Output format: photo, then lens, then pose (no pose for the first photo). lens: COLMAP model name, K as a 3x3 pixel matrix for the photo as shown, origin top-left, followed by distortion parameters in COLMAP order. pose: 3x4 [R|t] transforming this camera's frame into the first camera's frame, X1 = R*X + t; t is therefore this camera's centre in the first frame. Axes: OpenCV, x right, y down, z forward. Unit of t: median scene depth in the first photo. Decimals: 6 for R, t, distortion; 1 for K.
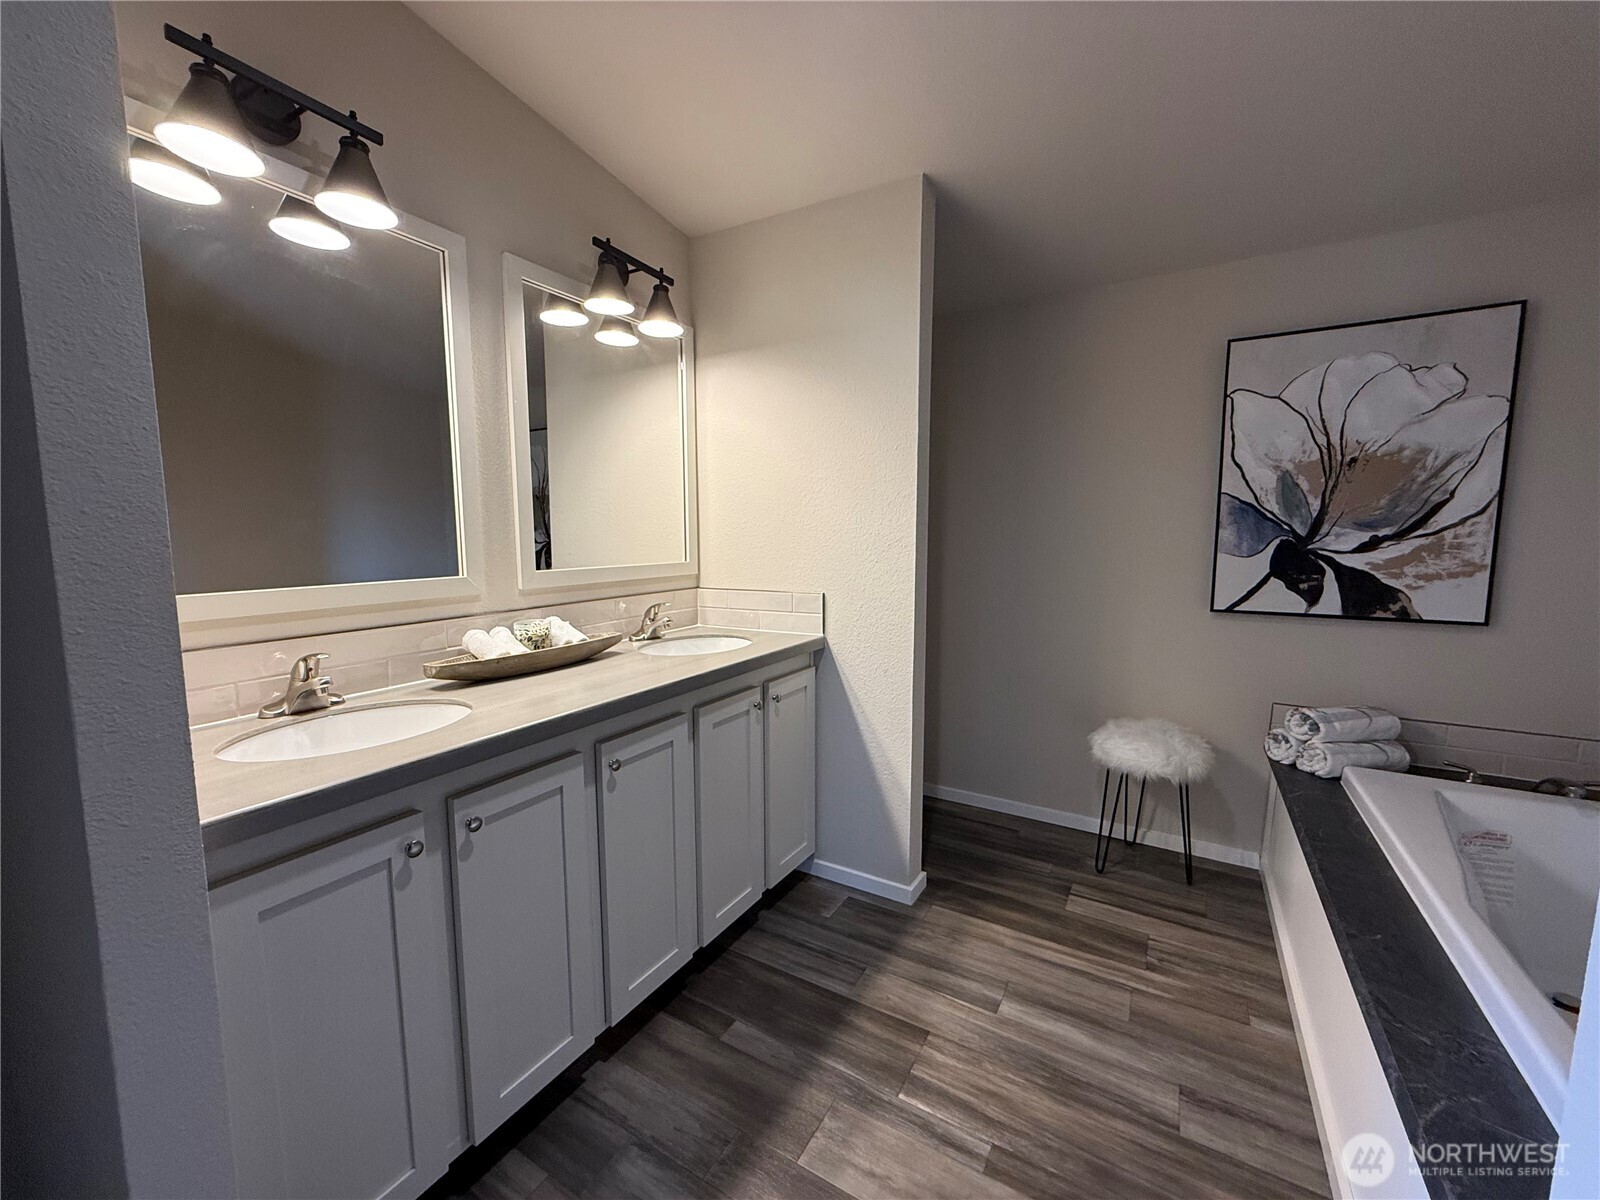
lens RADIAL K [[640.8, 0, 795.3], [0, 640.8, 599.4], [0, 0, 1]] dist [0.007656, -0.000739]
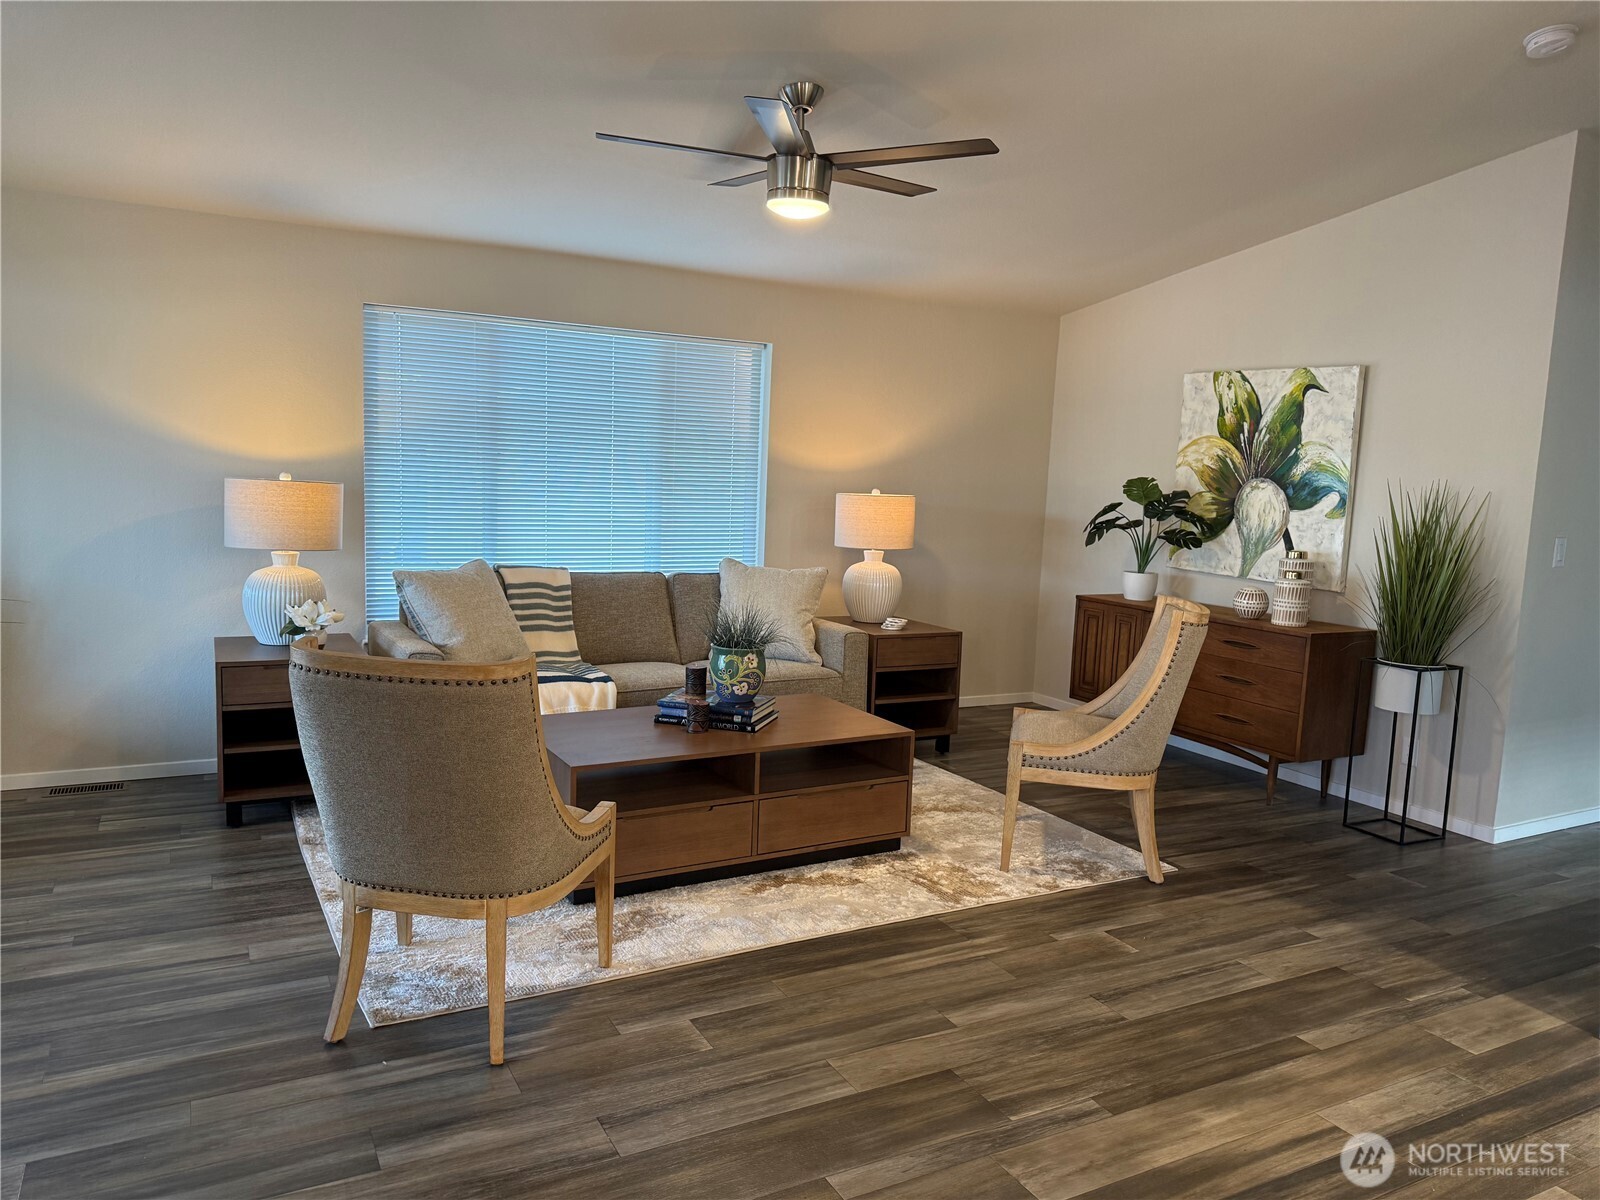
lens RADIAL K [[1134.2, 0, 803.8], [0, 1134.2, 592.3], [0, 0, 1]] dist [0.046236, -0.053289]
pose [[0.509256, -0.074781, 0.857360, -0.944590], [0.048562, 0.997127, 0.058126, -0.061068], [-0.859244, 0.012034, 0.511425, 0.293098]]
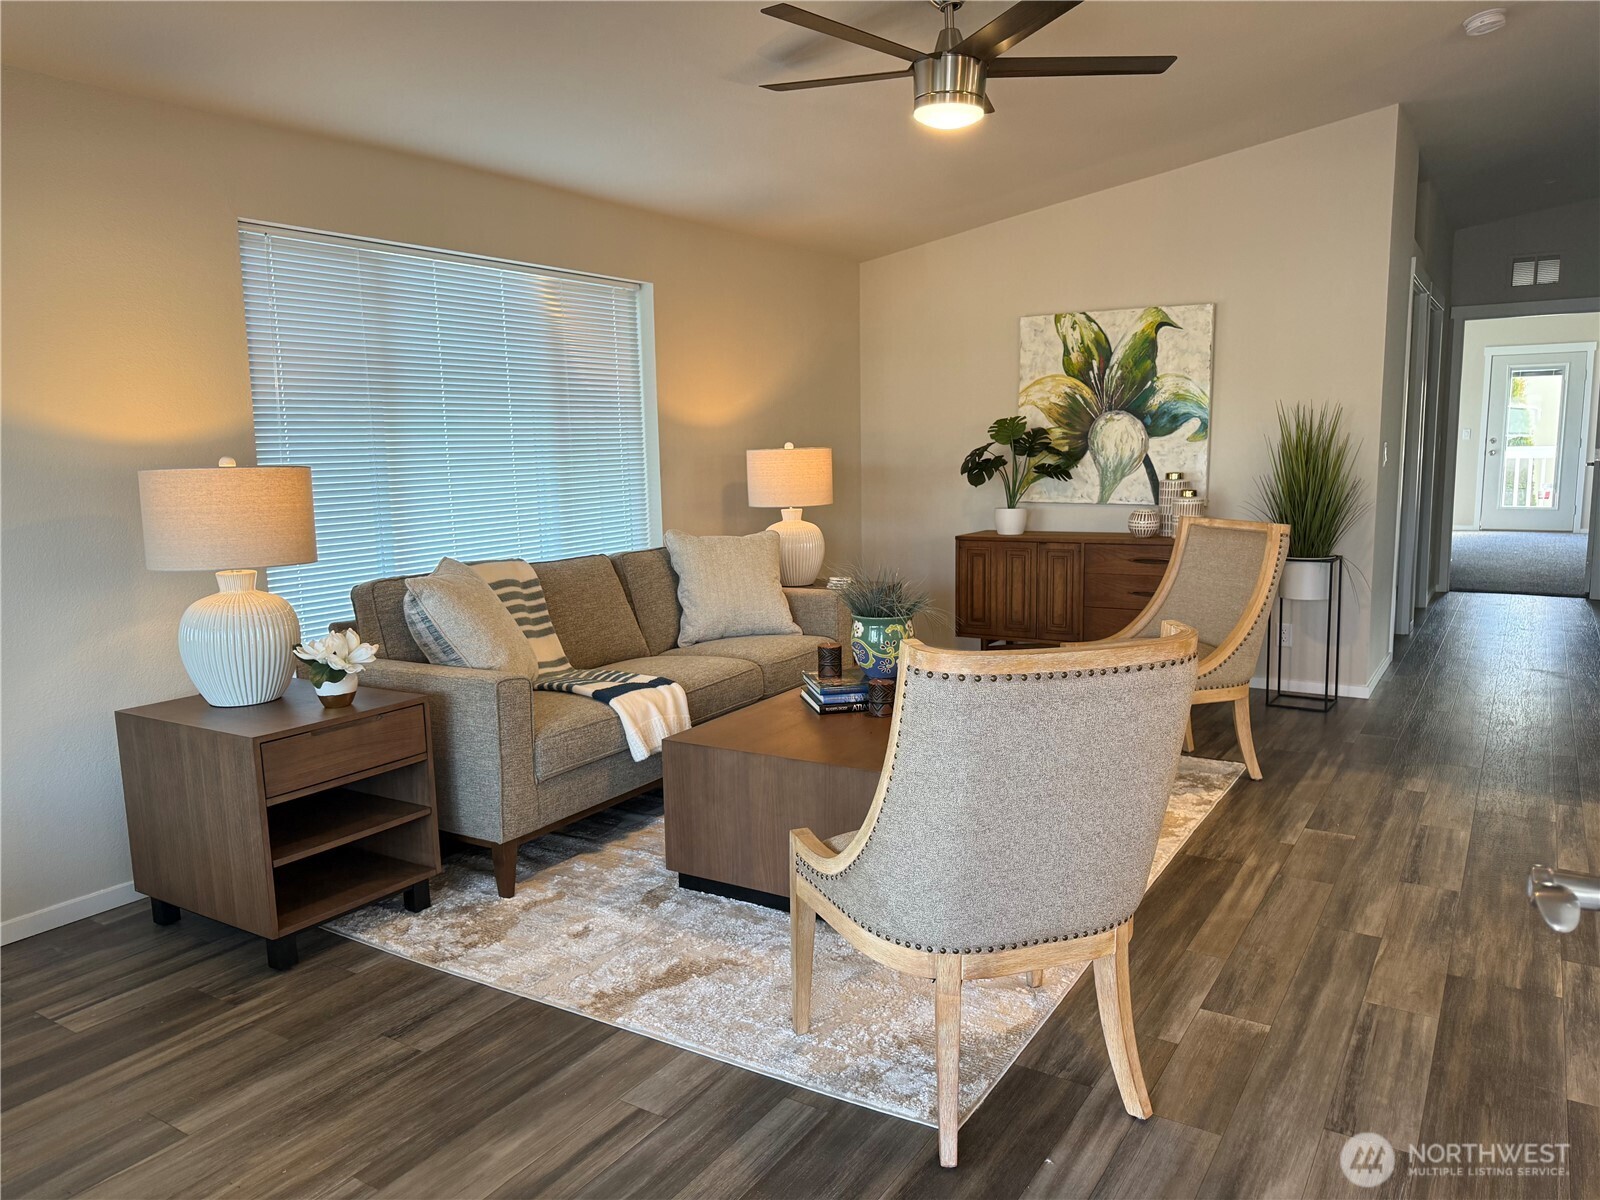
lens RADIAL K [[1134.2, 0, 810.5], [0, 1134.2, 592.7], [0, 0, 1]] dist [0.046236, -0.053289]
pose [[0.027306, -0.132492, 0.990808, -1.055041], [0.123609, 0.984018, 0.128177, -0.128996], [-0.991955, 0.118973, 0.043247, 1.395239]]
